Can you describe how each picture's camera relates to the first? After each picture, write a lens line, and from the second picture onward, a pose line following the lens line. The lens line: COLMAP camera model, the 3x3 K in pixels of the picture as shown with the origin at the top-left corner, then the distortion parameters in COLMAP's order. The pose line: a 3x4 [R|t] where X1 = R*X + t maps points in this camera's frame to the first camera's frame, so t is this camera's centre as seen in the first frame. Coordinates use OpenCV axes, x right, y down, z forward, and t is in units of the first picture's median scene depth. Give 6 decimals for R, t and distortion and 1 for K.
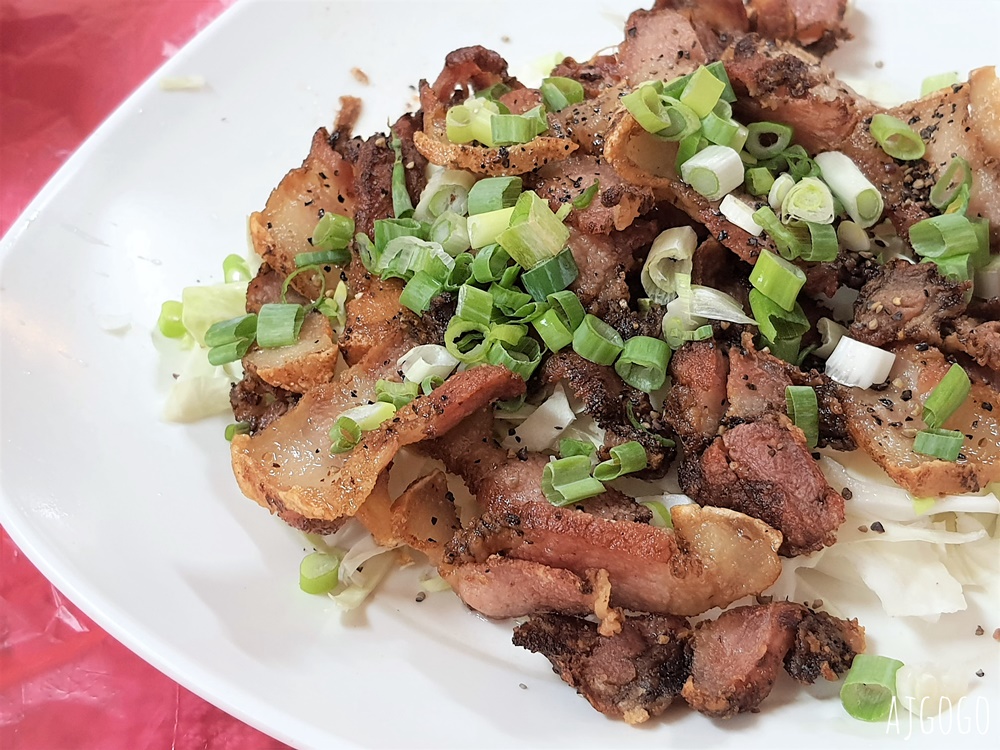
lens RADIAL K [[1611.9, 0, 502.3], [0, 1611.9, 343.8], [0, 0, 1]] dist [0.069926, -0.059398]
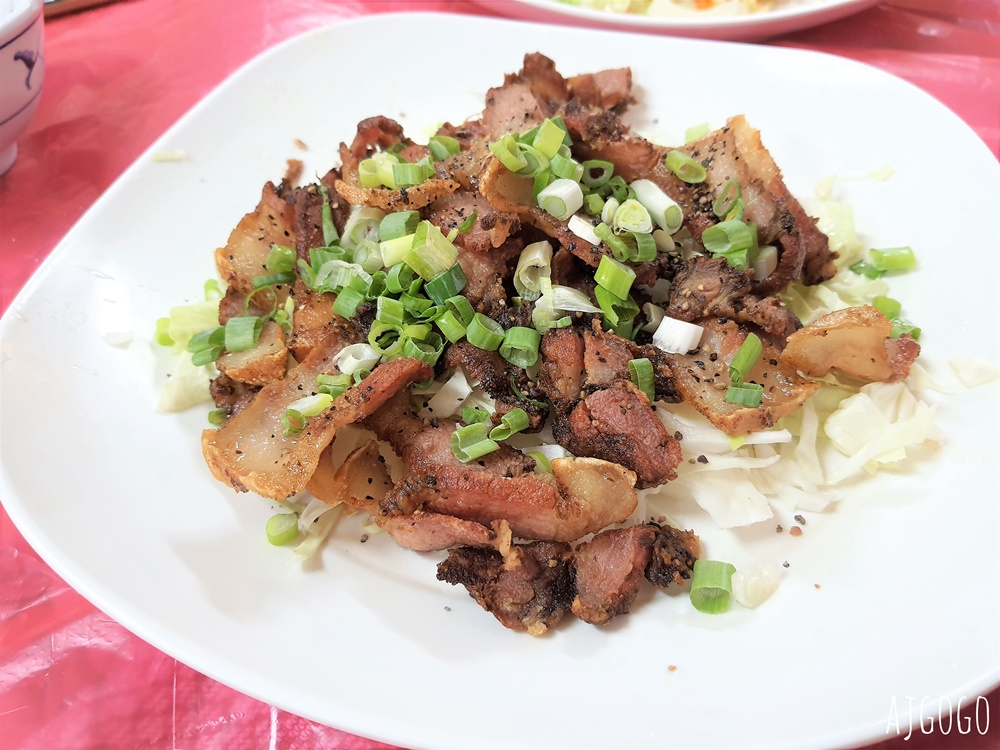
lens RADIAL K [[851.5, 0, 507.8], [0, 851.5, 372.7], [0, 0, 1]] dist [0.048944, -0.010415]
pose [[0.992717, -0.073111, 0.095745, 0.008168], [0.064630, 0.993945, 0.088866, -0.029593], [-0.101663, -0.082031, 0.991431, 0.298783]]
